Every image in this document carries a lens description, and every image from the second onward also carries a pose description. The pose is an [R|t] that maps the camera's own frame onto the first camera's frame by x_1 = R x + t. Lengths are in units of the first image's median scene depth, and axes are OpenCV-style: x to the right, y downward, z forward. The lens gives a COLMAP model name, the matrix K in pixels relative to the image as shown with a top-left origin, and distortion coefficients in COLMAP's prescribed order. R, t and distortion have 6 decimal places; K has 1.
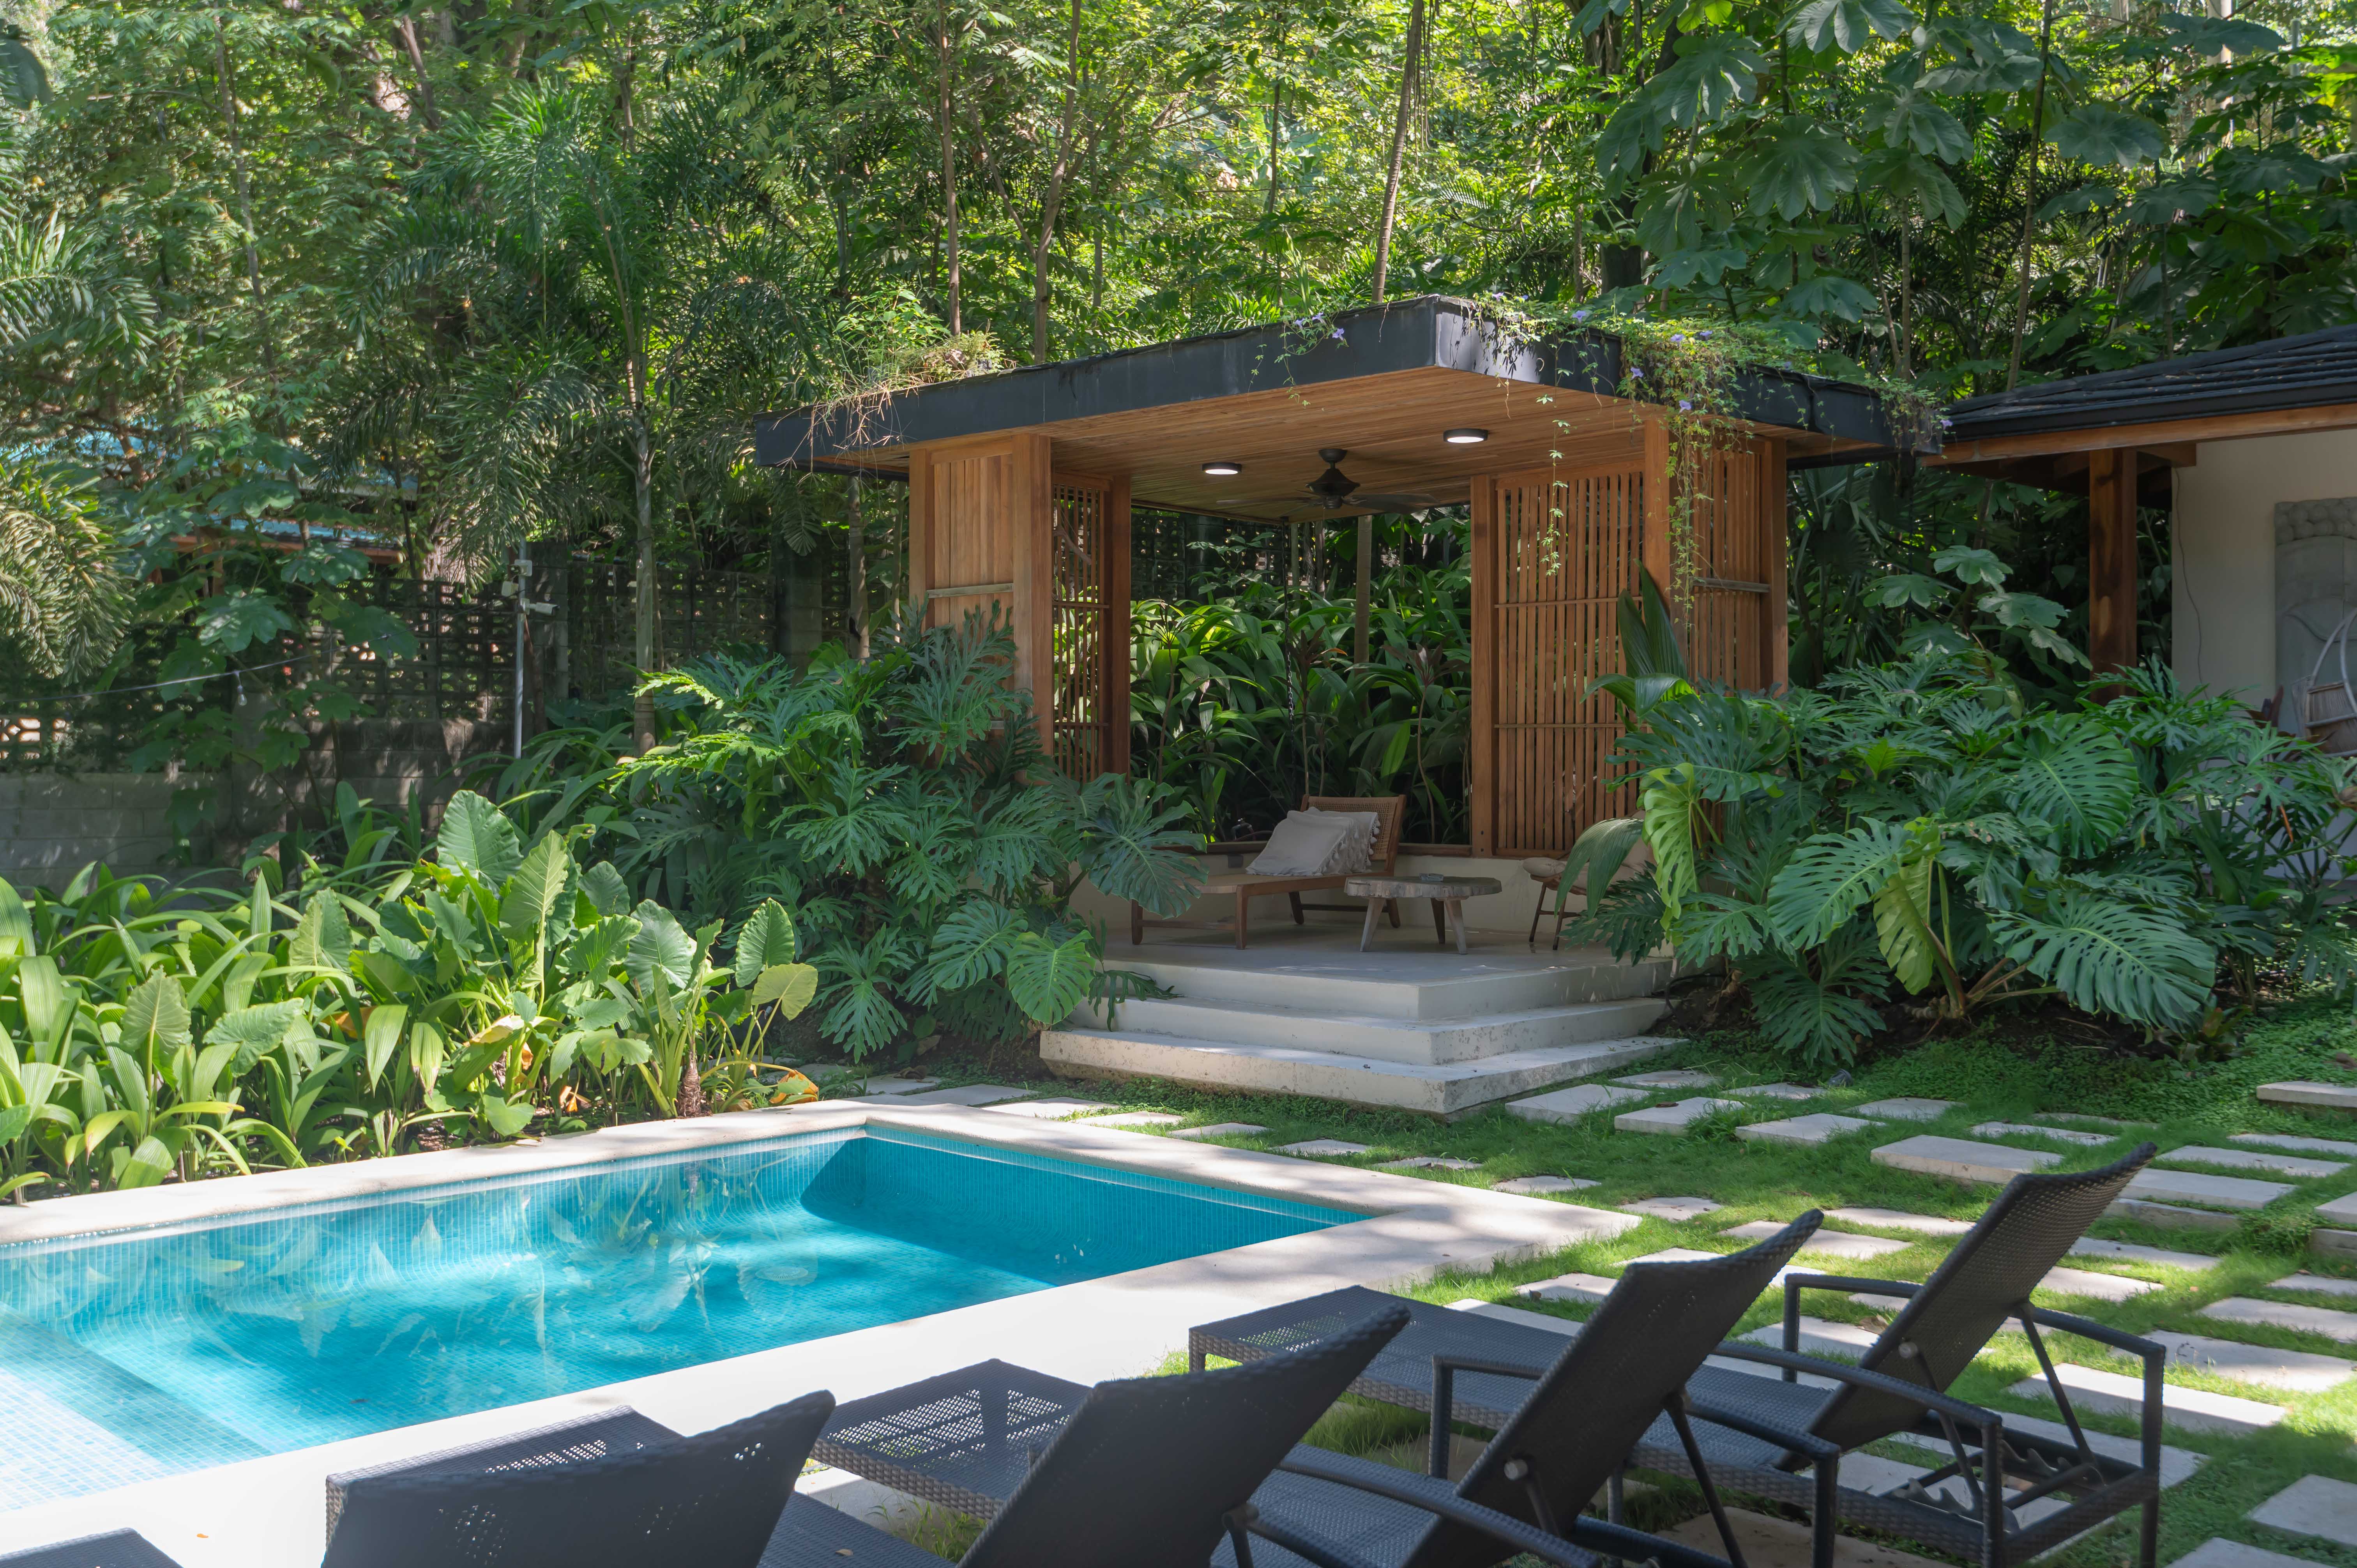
lens RADIAL K [[2301.7, 0, 1105.7], [0, 2301.7, 775.6], [0, 0, 1]] dist [0.025512, -0.030197]
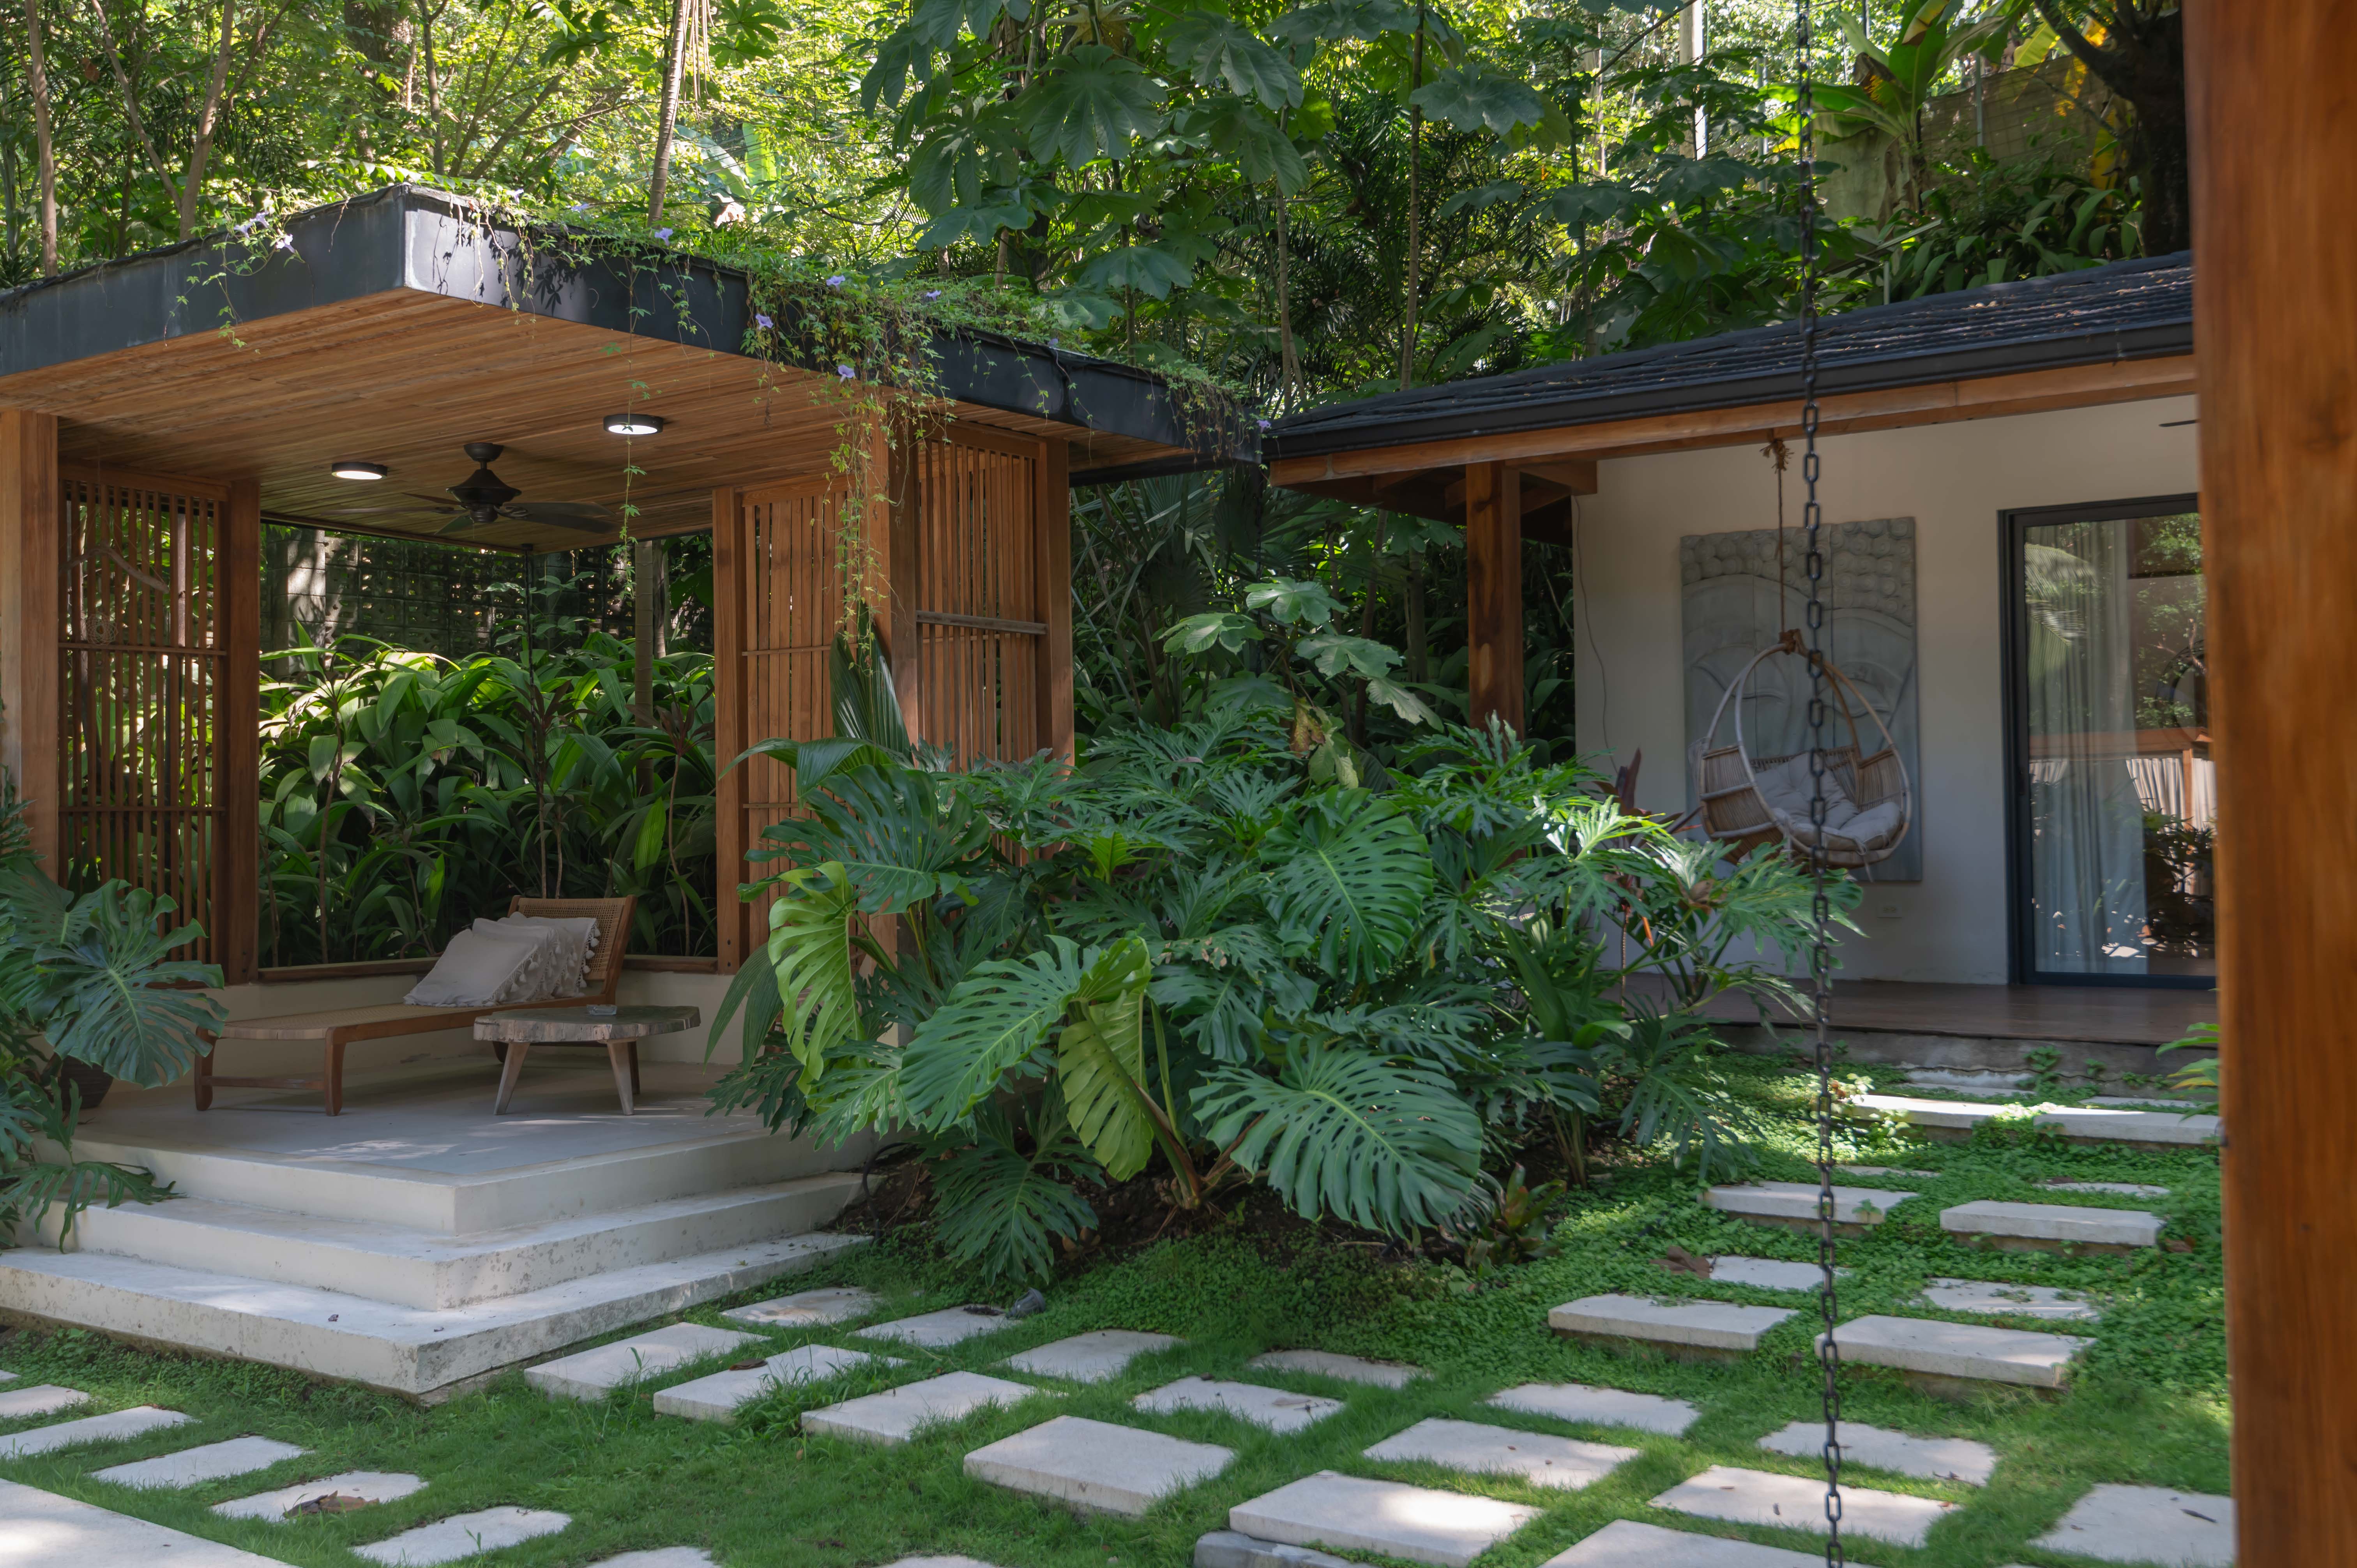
lens RADIAL K [[2301.7, 0, 1105.7], [0, 2301.7, 775.6], [0, 0, 1]] dist [0.025512, -0.030197]
pose [[0.986297, -0.007016, 0.164830, 0.217700], [0.011925, 0.999514, -0.028813, -0.010500], [-0.164547, 0.030384, 0.985901, 0.277243]]
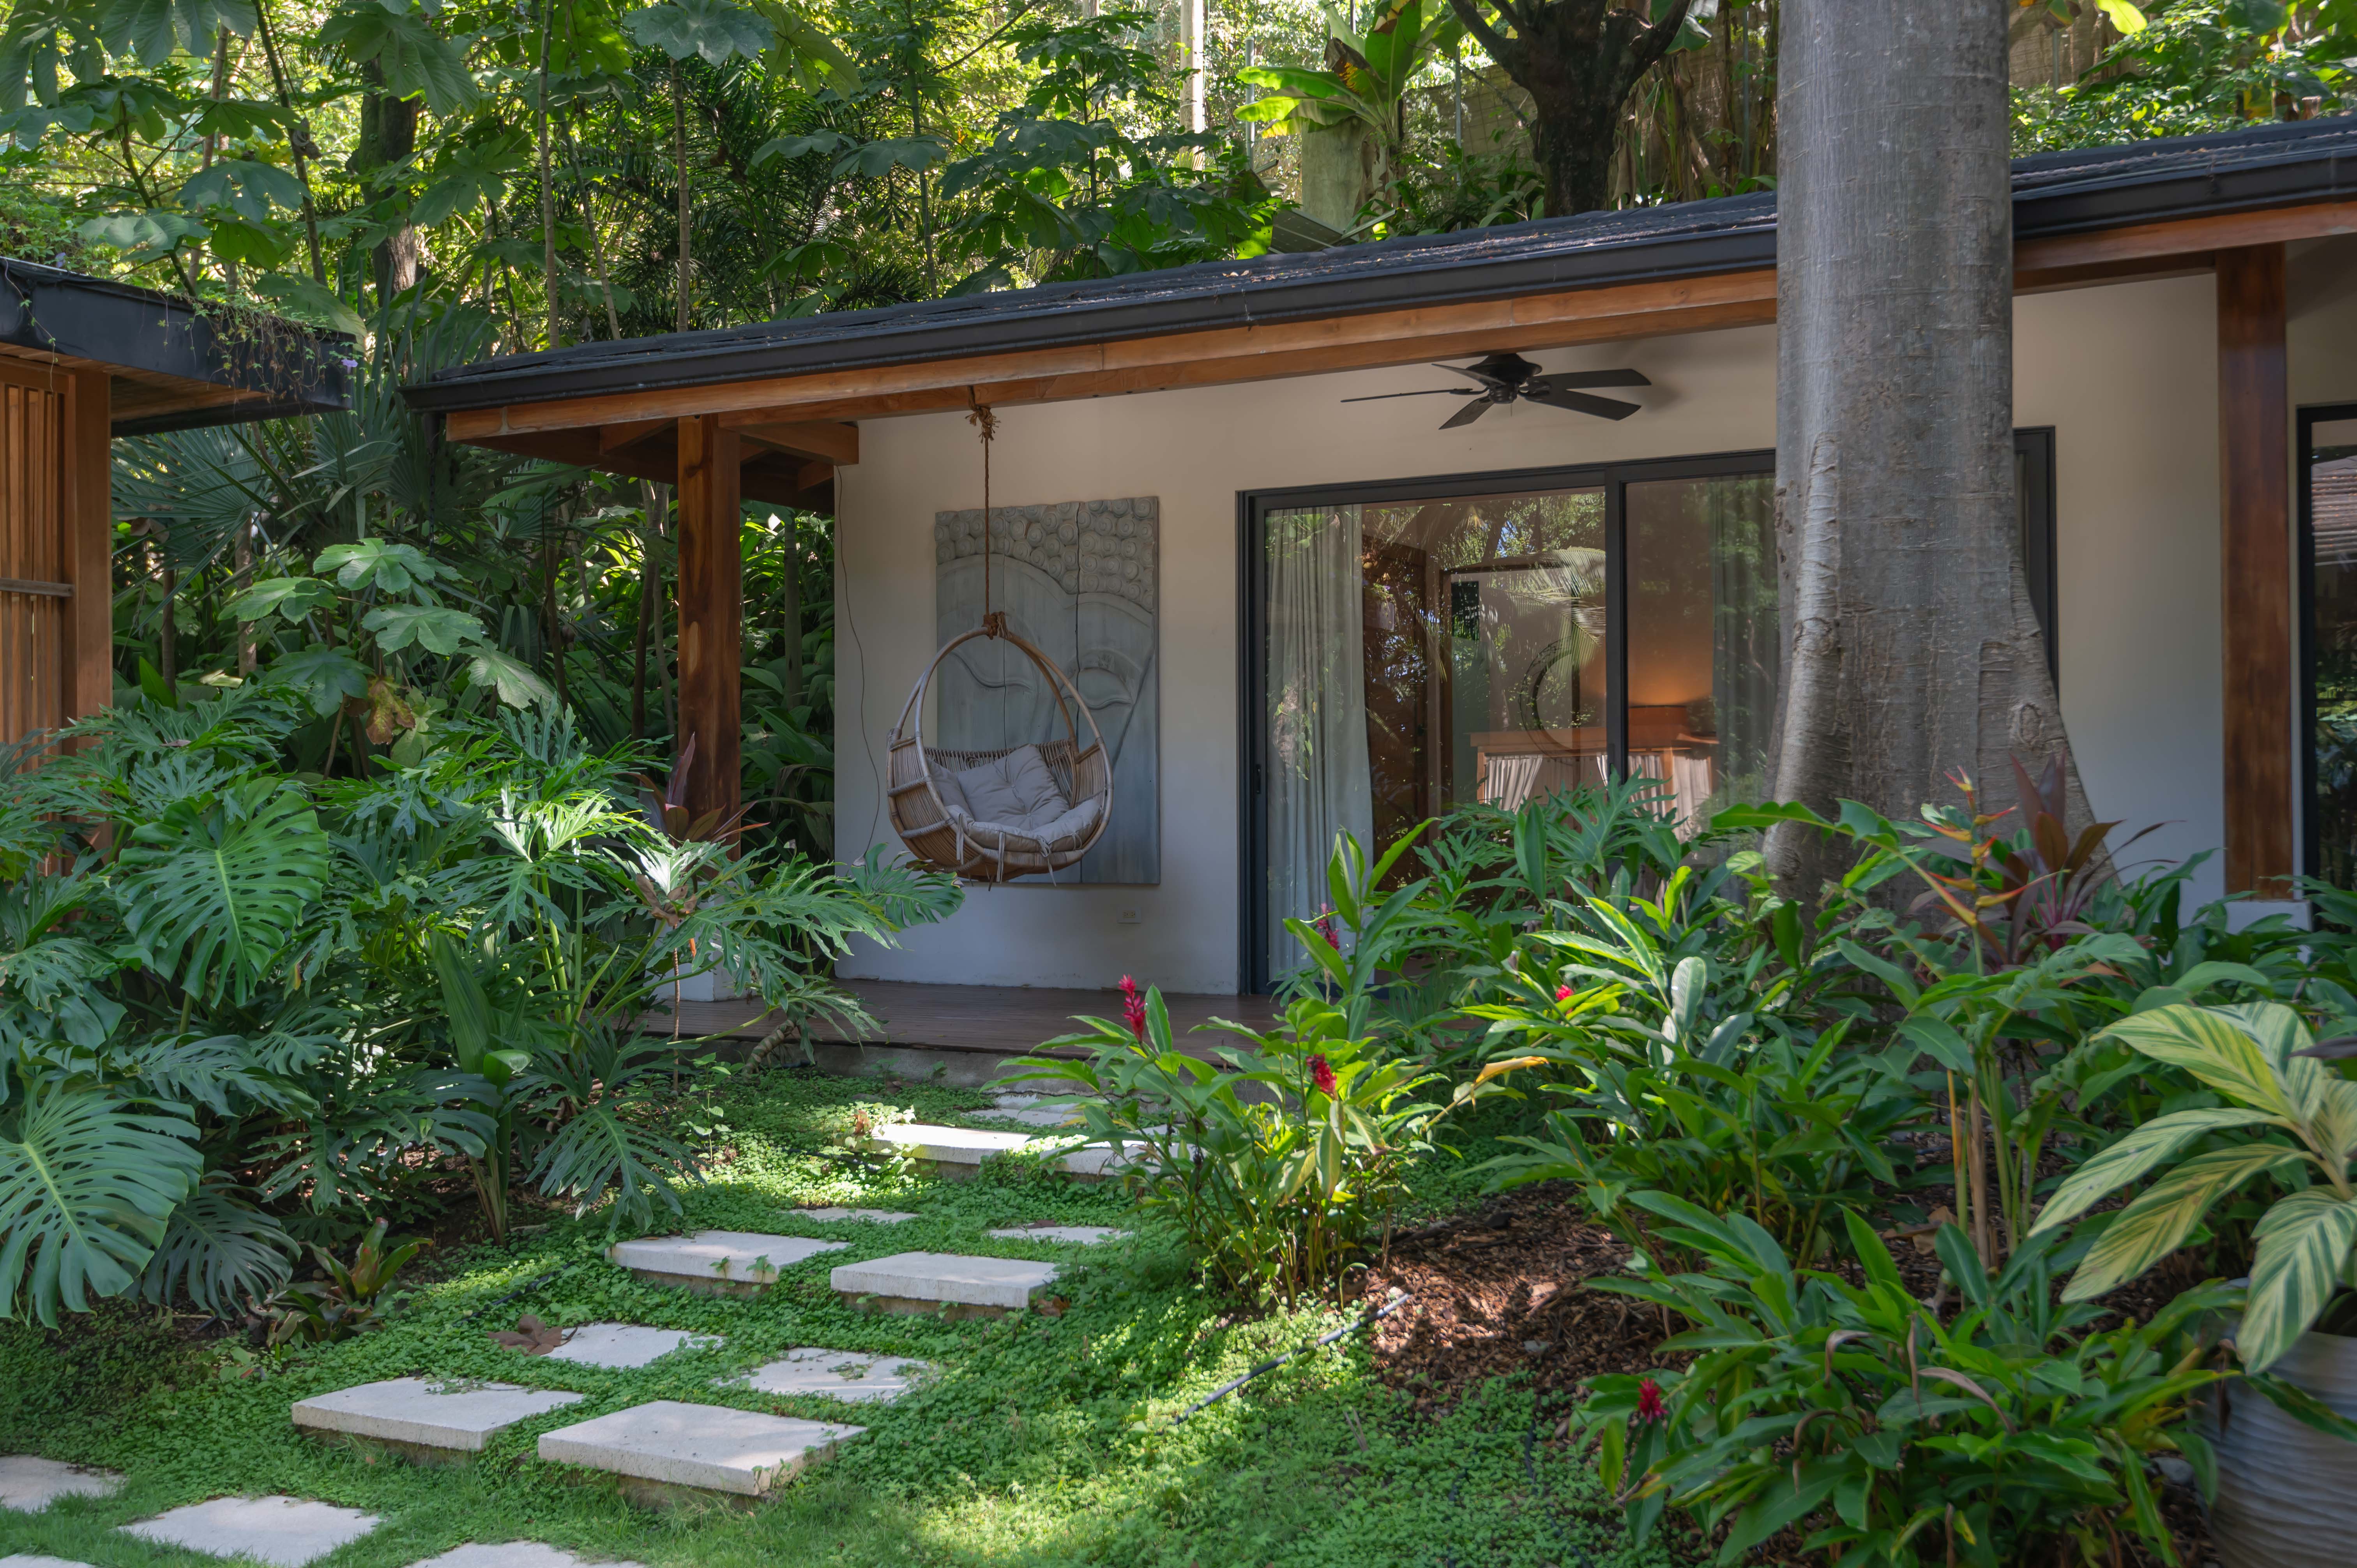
lens RADIAL K [[2301.7, 0, 1105.7], [0, 2301.7, 775.6], [0, 0, 1]] dist [0.025512, -0.030197]
pose [[0.956164, 0.003504, 0.292811, 0.463473], [0.003783, 0.999697, -0.024316, -0.010993], [-0.292807, 0.024358, 0.955861, 0.320781]]
